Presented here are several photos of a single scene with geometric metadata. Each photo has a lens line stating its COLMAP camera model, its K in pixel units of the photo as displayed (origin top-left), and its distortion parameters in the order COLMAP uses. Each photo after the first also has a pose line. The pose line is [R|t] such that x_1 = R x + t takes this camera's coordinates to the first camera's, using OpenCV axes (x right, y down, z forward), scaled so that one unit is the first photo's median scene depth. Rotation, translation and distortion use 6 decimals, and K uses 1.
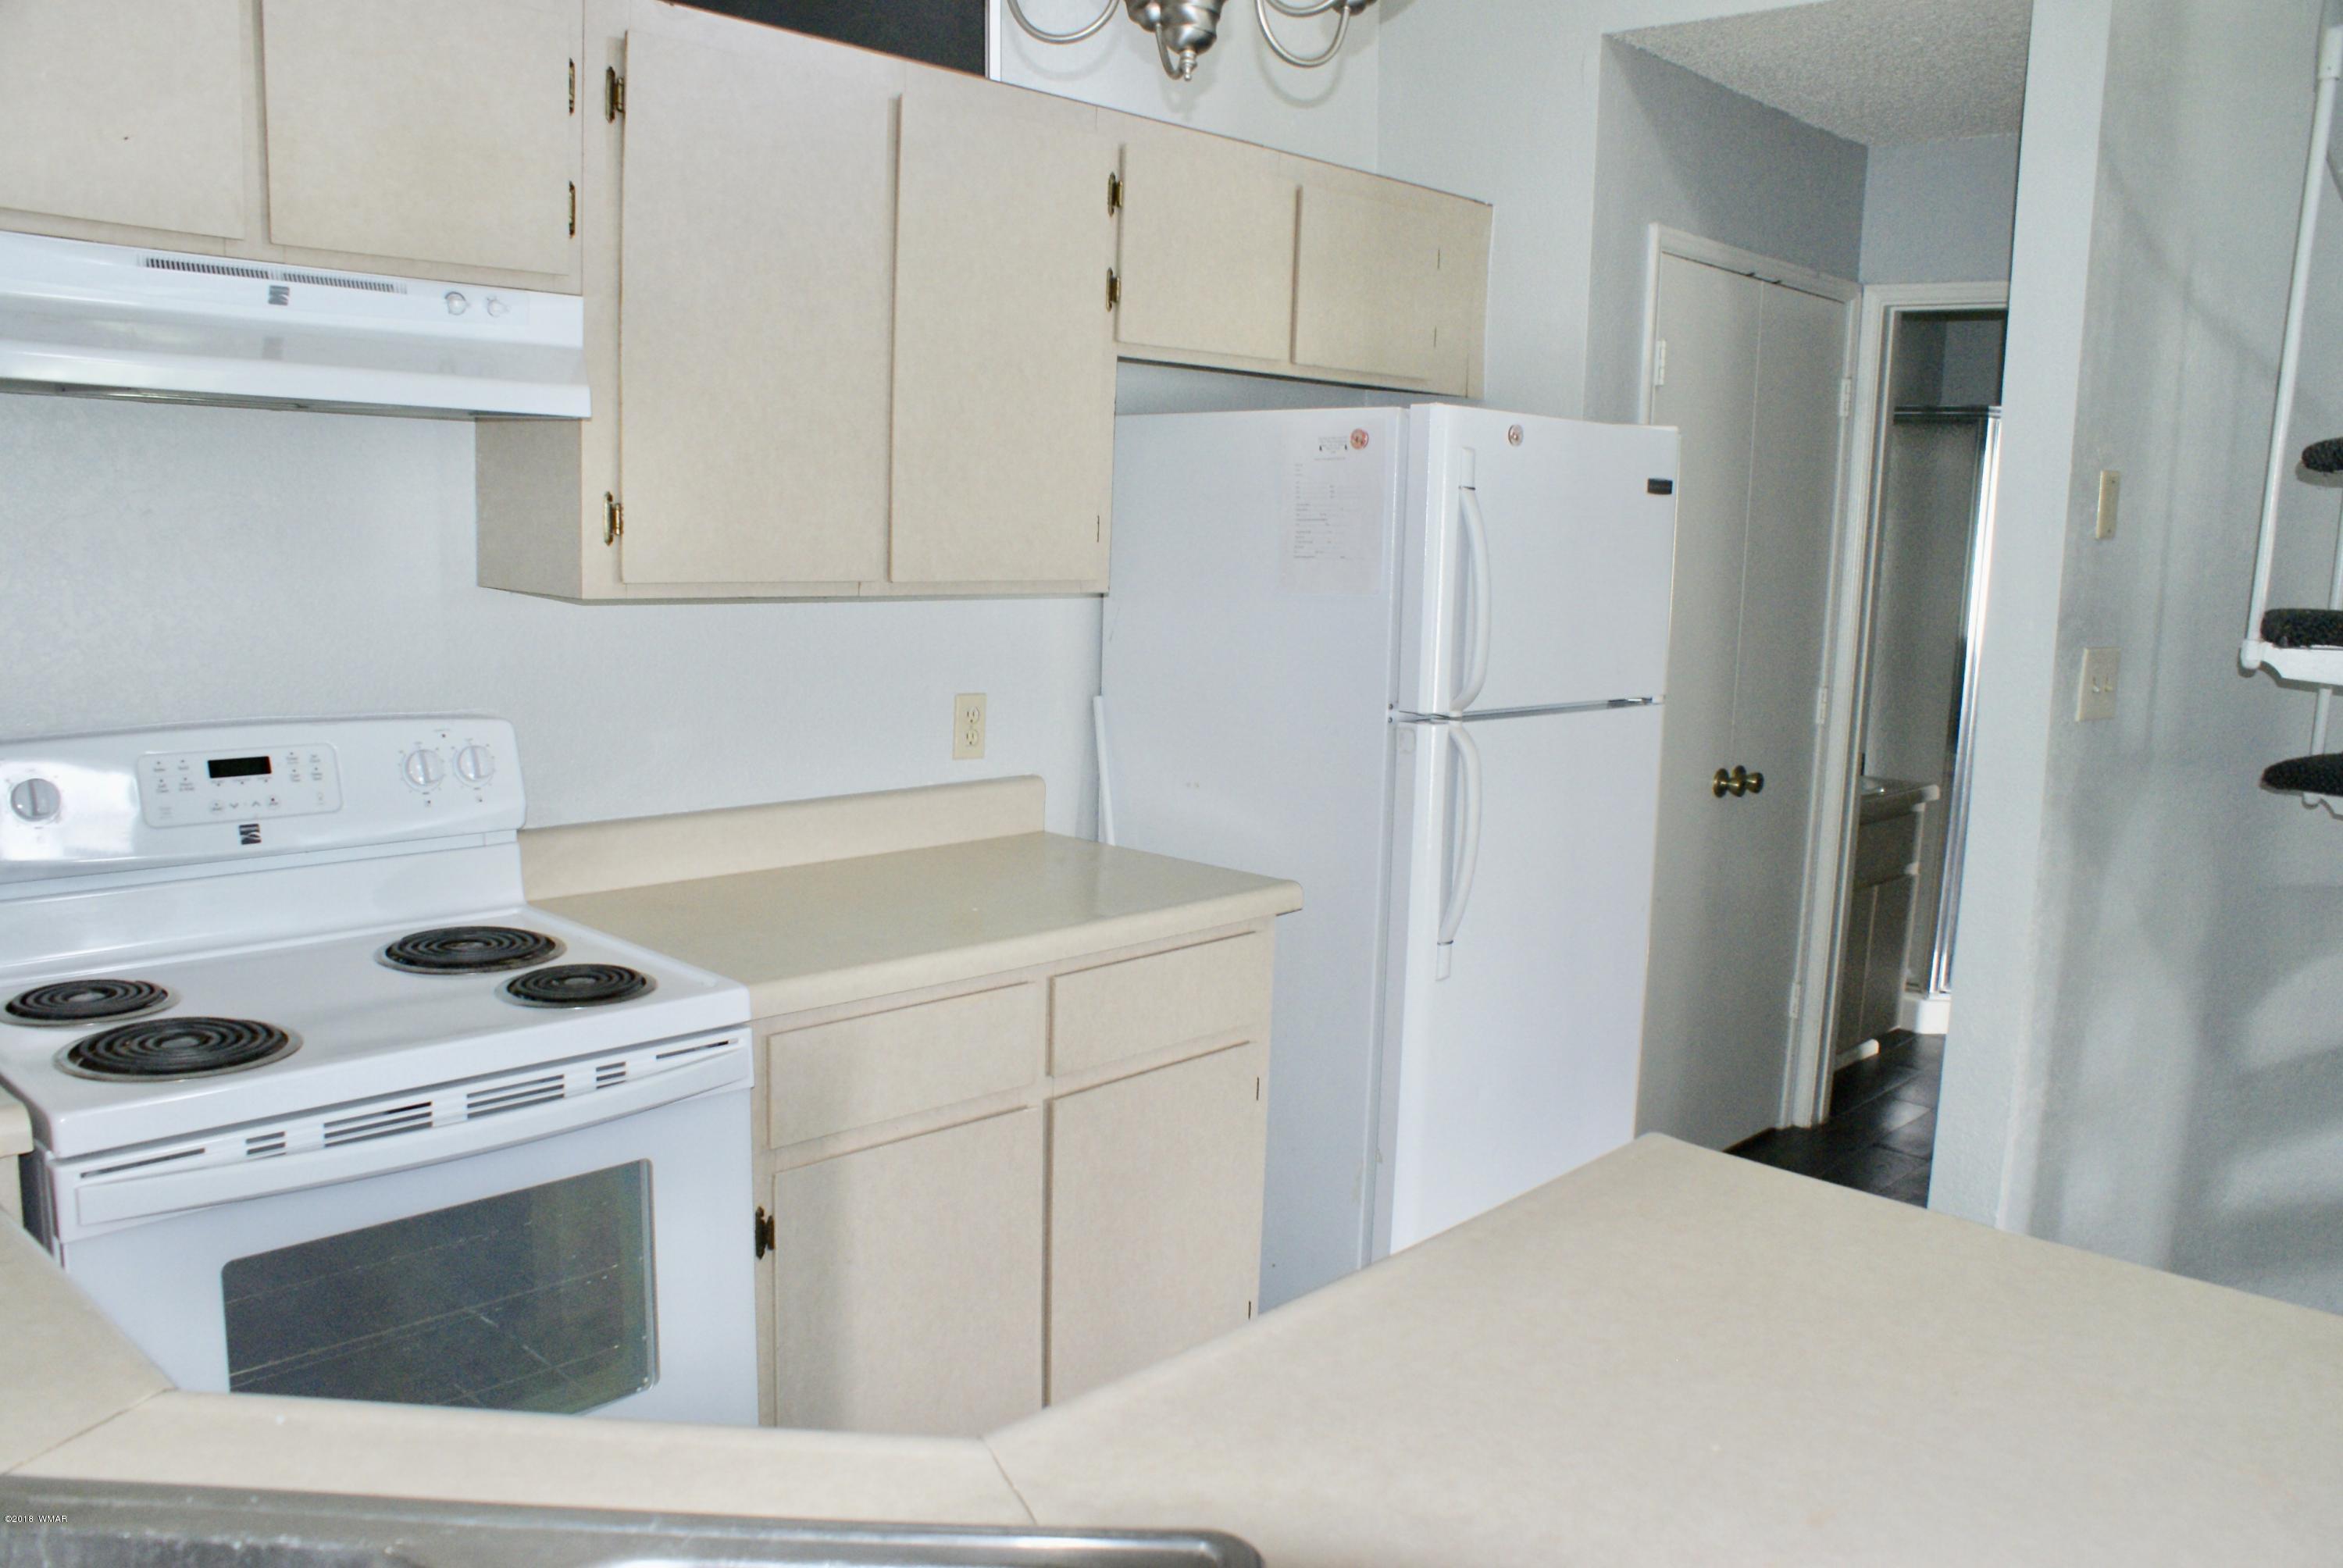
lens RADIAL K [[1855.7, 0, 1170.1], [0, 1855.7, 816.4], [0, 0, 1]] dist [-0.133250, 0.119924]
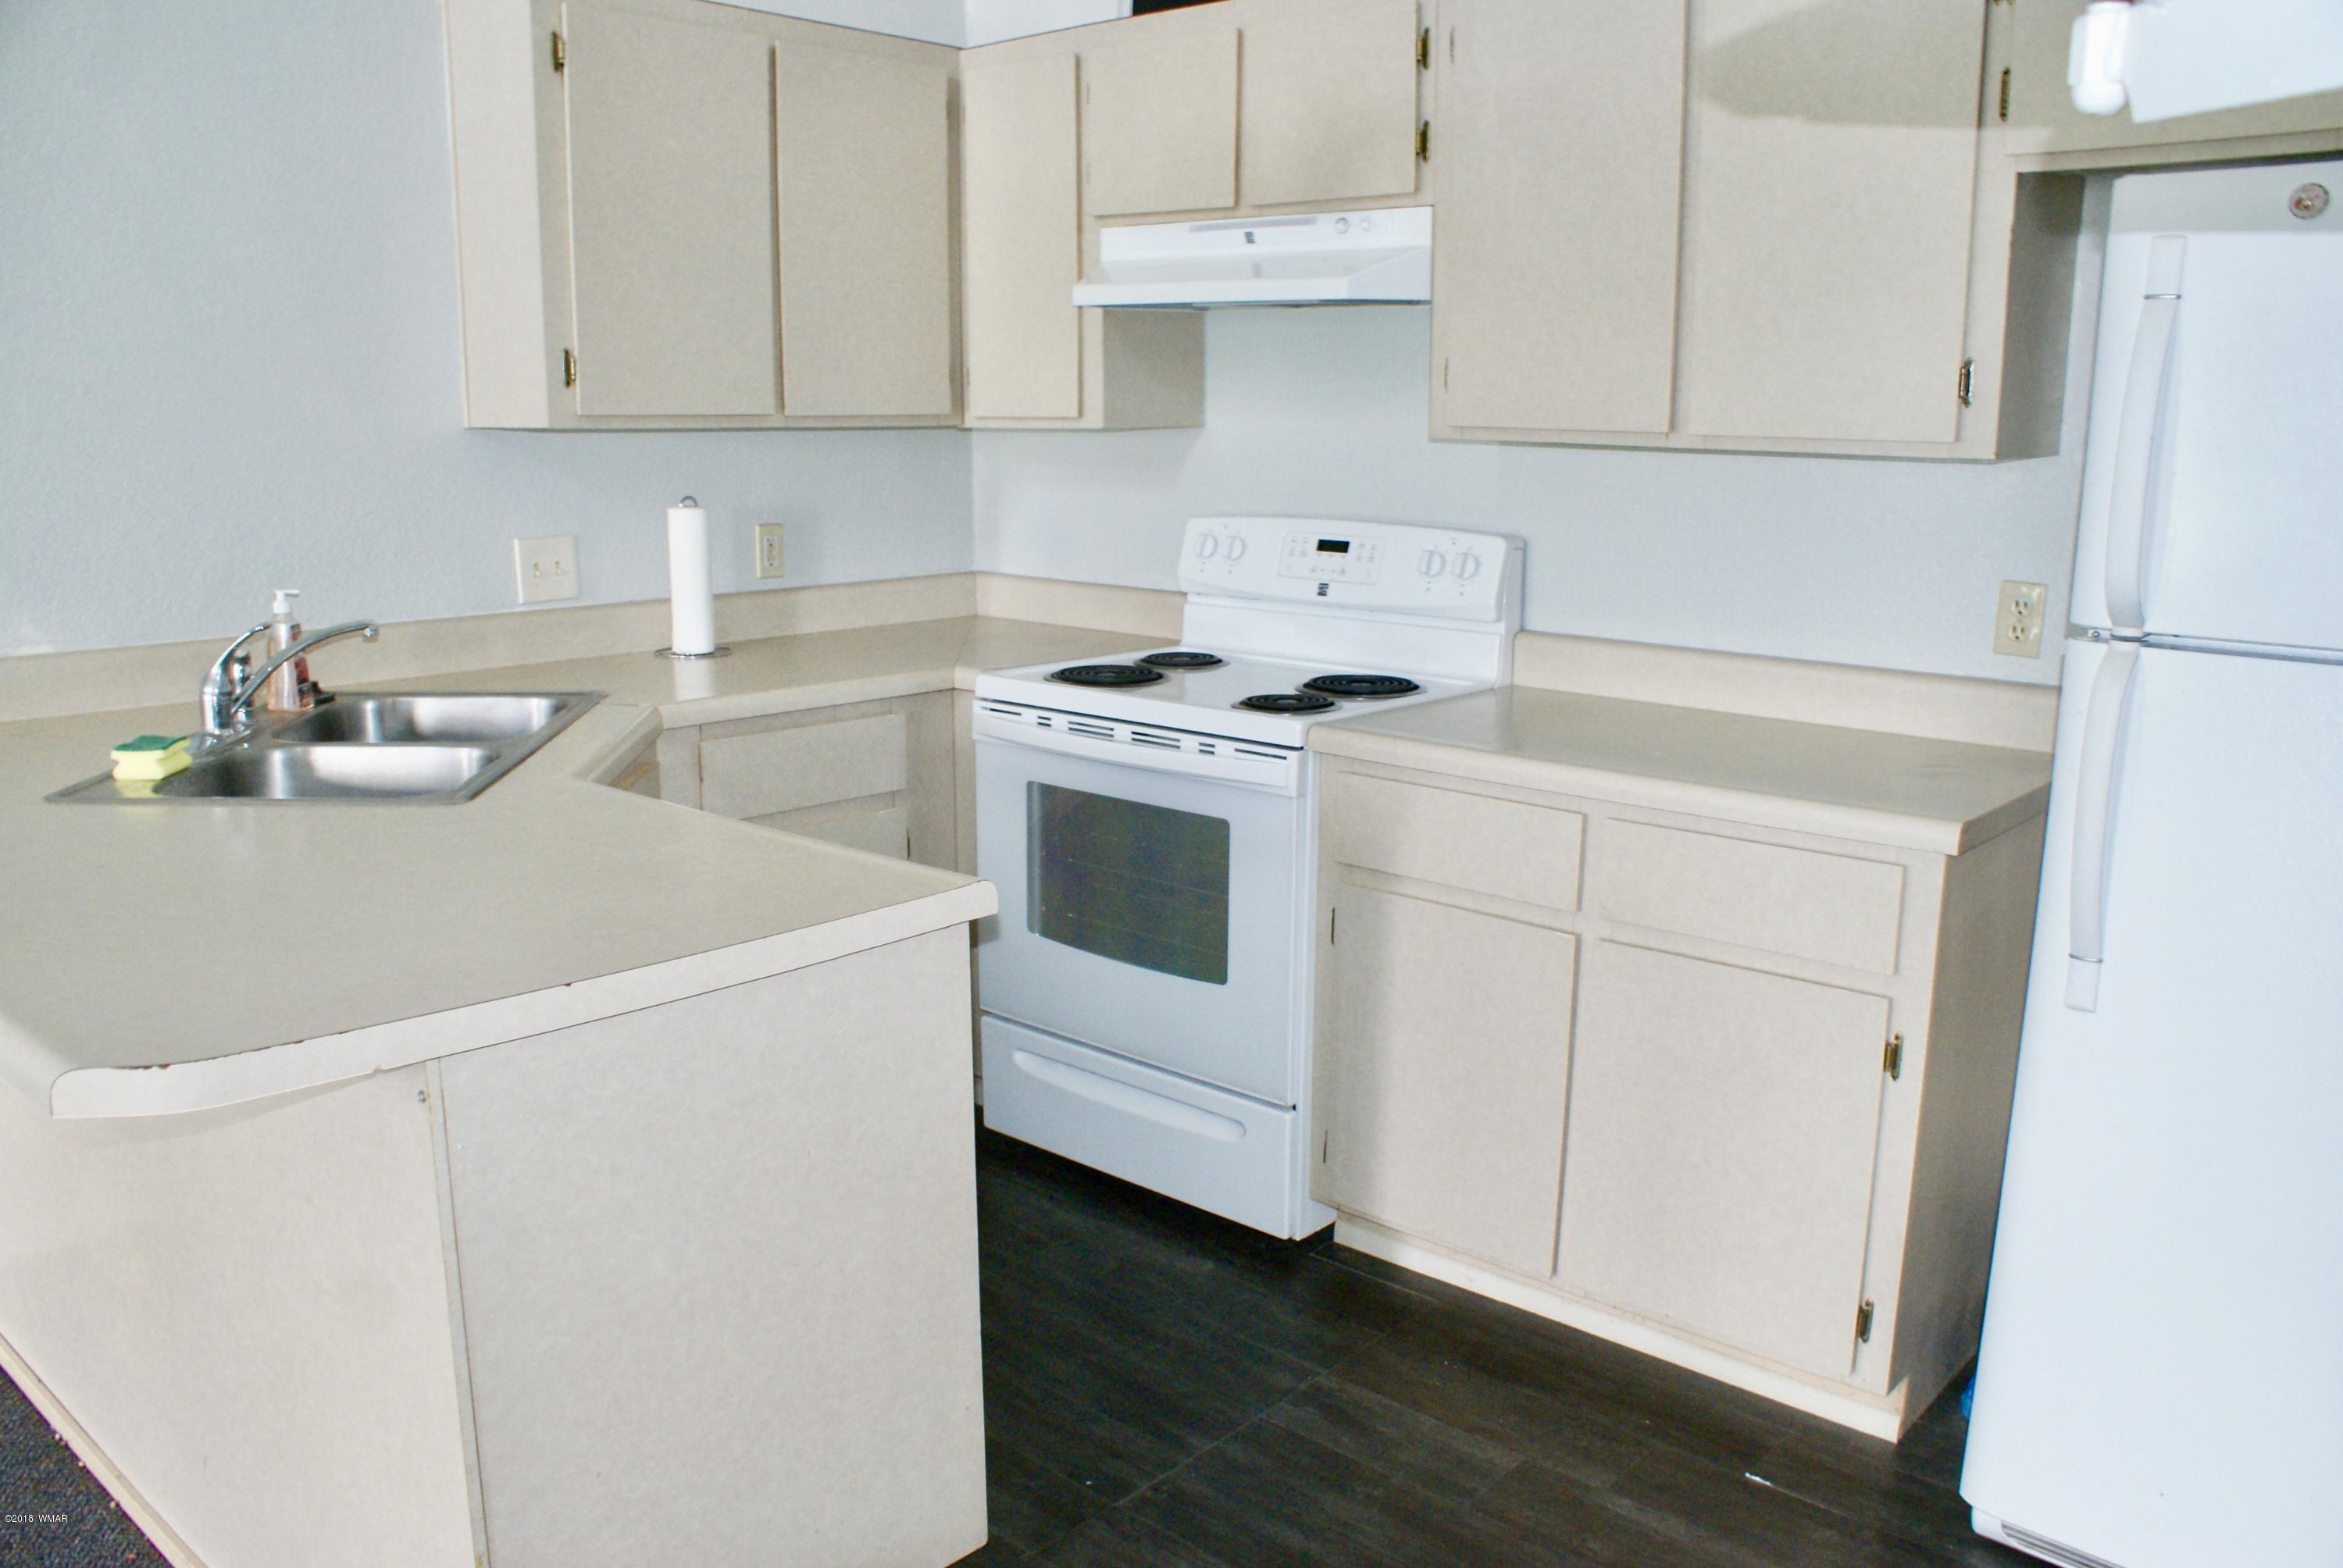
lens RADIAL K [[1855.7, 0, 1170.1], [0, 1855.7, 816.4], [0, 0, 1]] dist [-0.133250, 0.119924]
pose [[0.055196, 0.191241, -0.979990, 1.050389], [-0.169768, 0.968993, 0.179533, -0.062969], [0.983937, 0.156462, 0.085951, 0.766057]]
